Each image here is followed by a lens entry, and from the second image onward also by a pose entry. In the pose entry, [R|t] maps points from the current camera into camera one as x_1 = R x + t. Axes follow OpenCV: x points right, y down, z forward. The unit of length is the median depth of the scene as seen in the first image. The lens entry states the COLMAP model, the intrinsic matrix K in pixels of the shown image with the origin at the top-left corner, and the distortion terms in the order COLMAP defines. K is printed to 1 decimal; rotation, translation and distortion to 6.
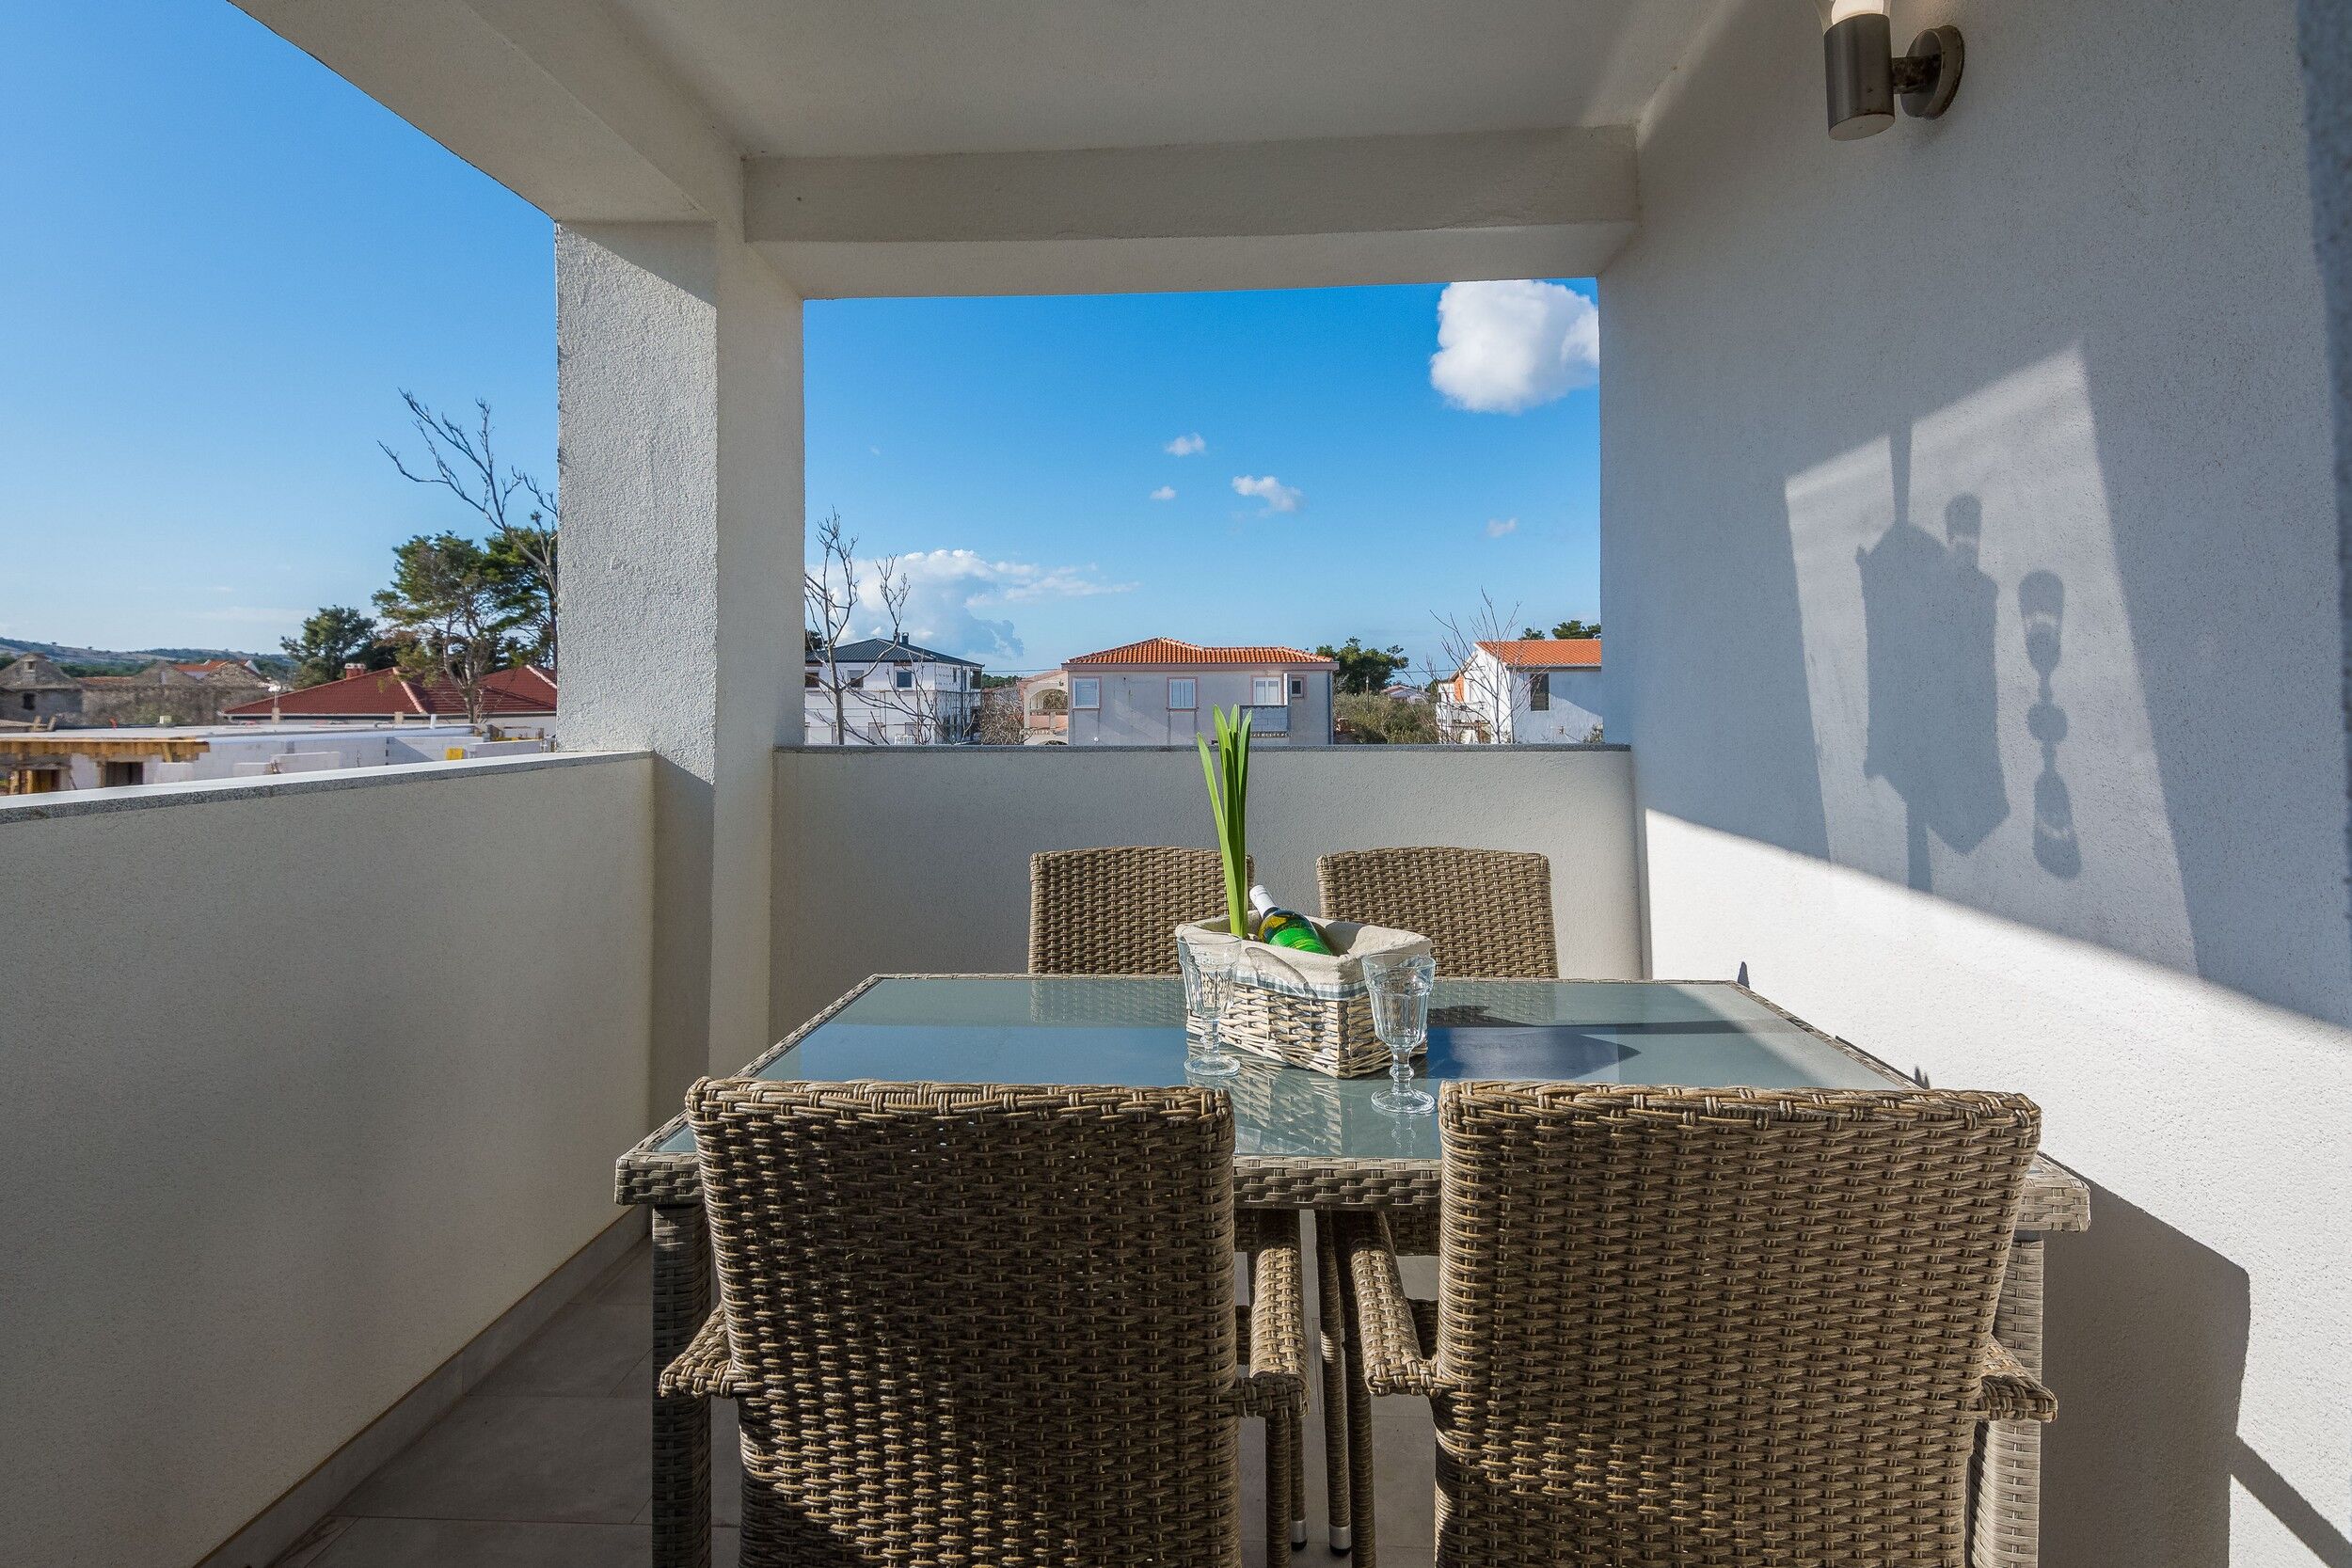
lens RADIAL K [[1203.9, 0, 1175.3], [0, 1203.9, 753.7], [0, 0, 1]] dist [0.000806, -0.014214]
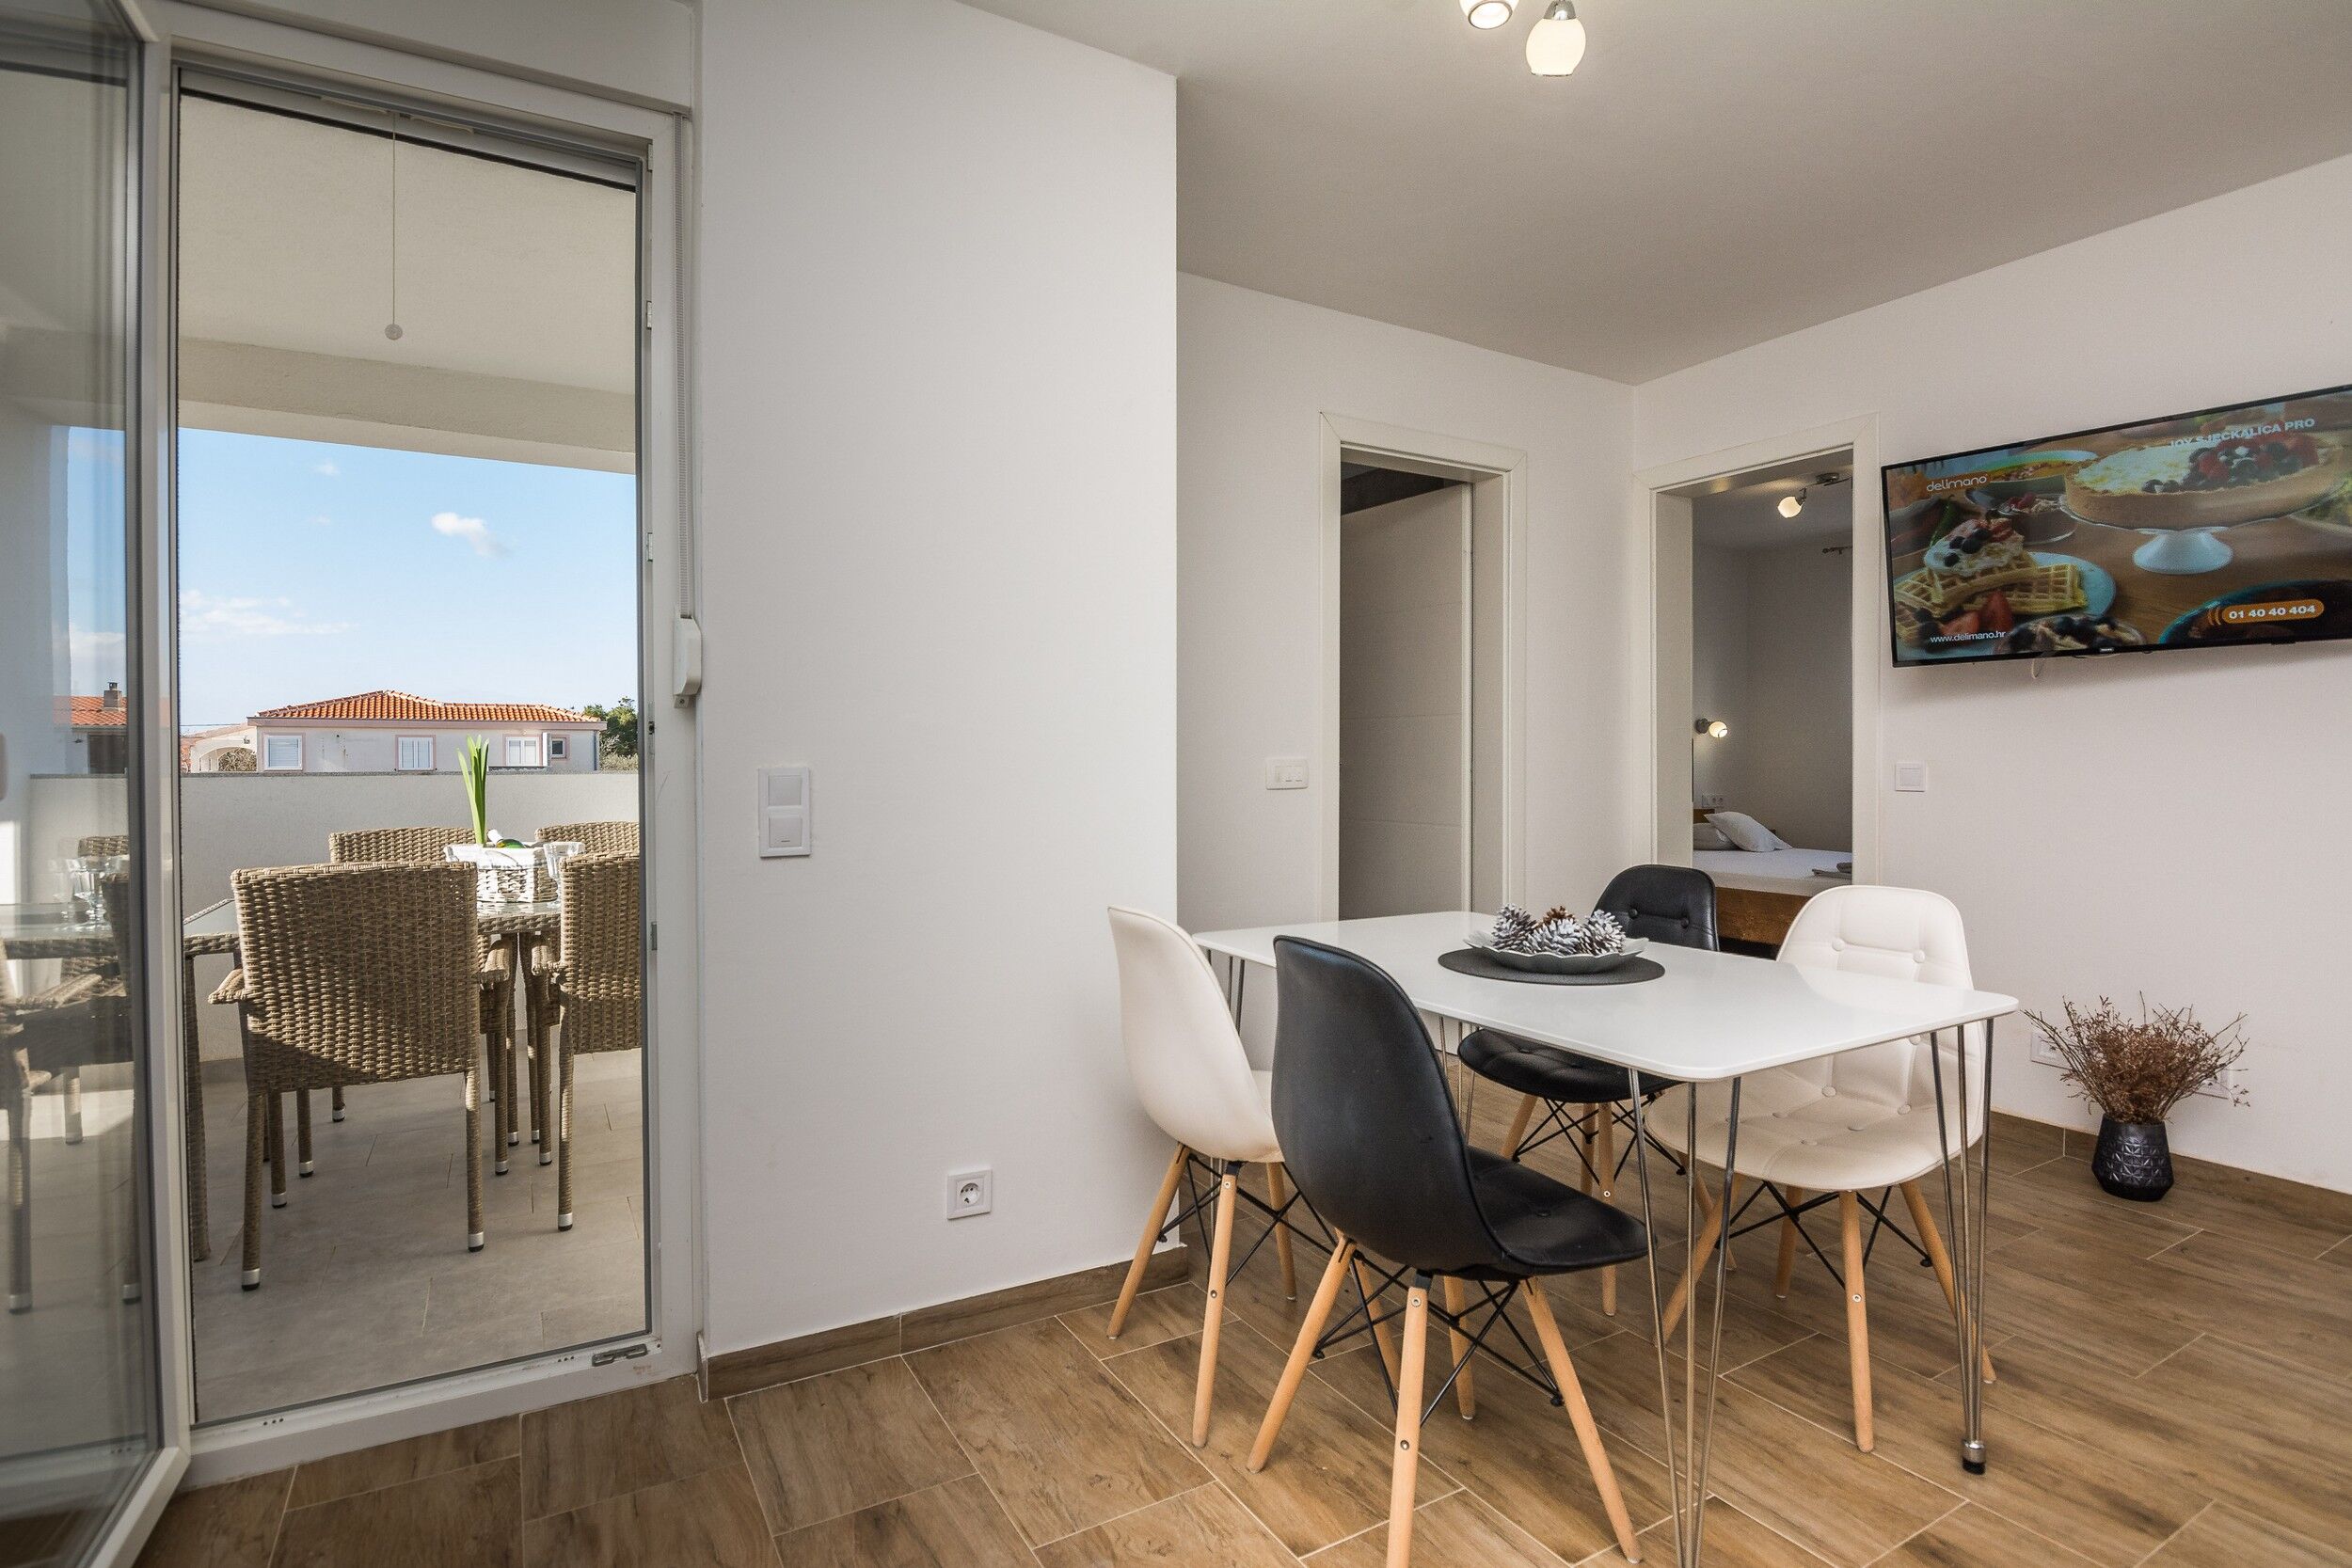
lens RADIAL K [[1203.9, 0, 1175.3], [0, 1203.9, 753.7], [0, 0, 1]] dist [0.000806, -0.014214]
pose [[0.841136, 0.007727, 0.540769, -0.097273], [0.021459, 0.998634, -0.047647, 0.186976], [-0.540398, 0.051682, 0.839821, -2.161350]]
